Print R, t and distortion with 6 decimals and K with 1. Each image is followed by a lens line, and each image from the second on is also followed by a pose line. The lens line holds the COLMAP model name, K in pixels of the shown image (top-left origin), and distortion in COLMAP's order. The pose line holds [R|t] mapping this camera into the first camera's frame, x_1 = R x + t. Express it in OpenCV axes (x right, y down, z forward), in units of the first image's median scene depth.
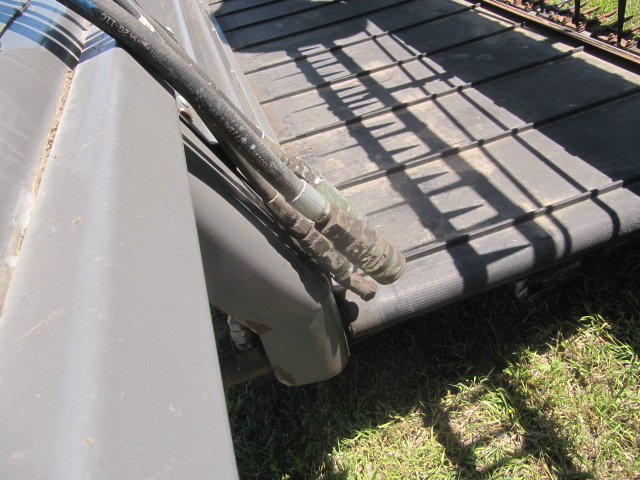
lens RADIAL K [[527.5, 0, 319.2], [0, 527.5, 238.9], [0, 0, 1]] dist [-0.061741, 0.036484]
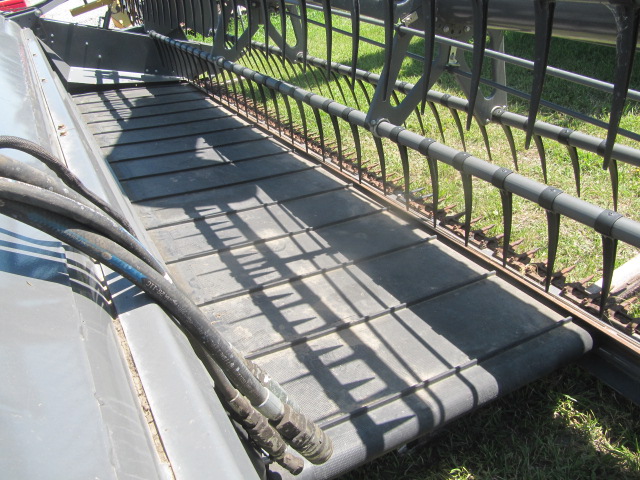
lens RADIAL K [[527.5, 0, 321.9], [0, 527.5, 239.7], [0, 0, 1]] dist [-0.061741, 0.036484]
pose [[0.957699, 0.066752, 0.279924, -0.144015], [-0.004451, 0.976045, -0.217523, -0.096152], [-0.287738, 0.207075, 0.935054, -0.148220]]
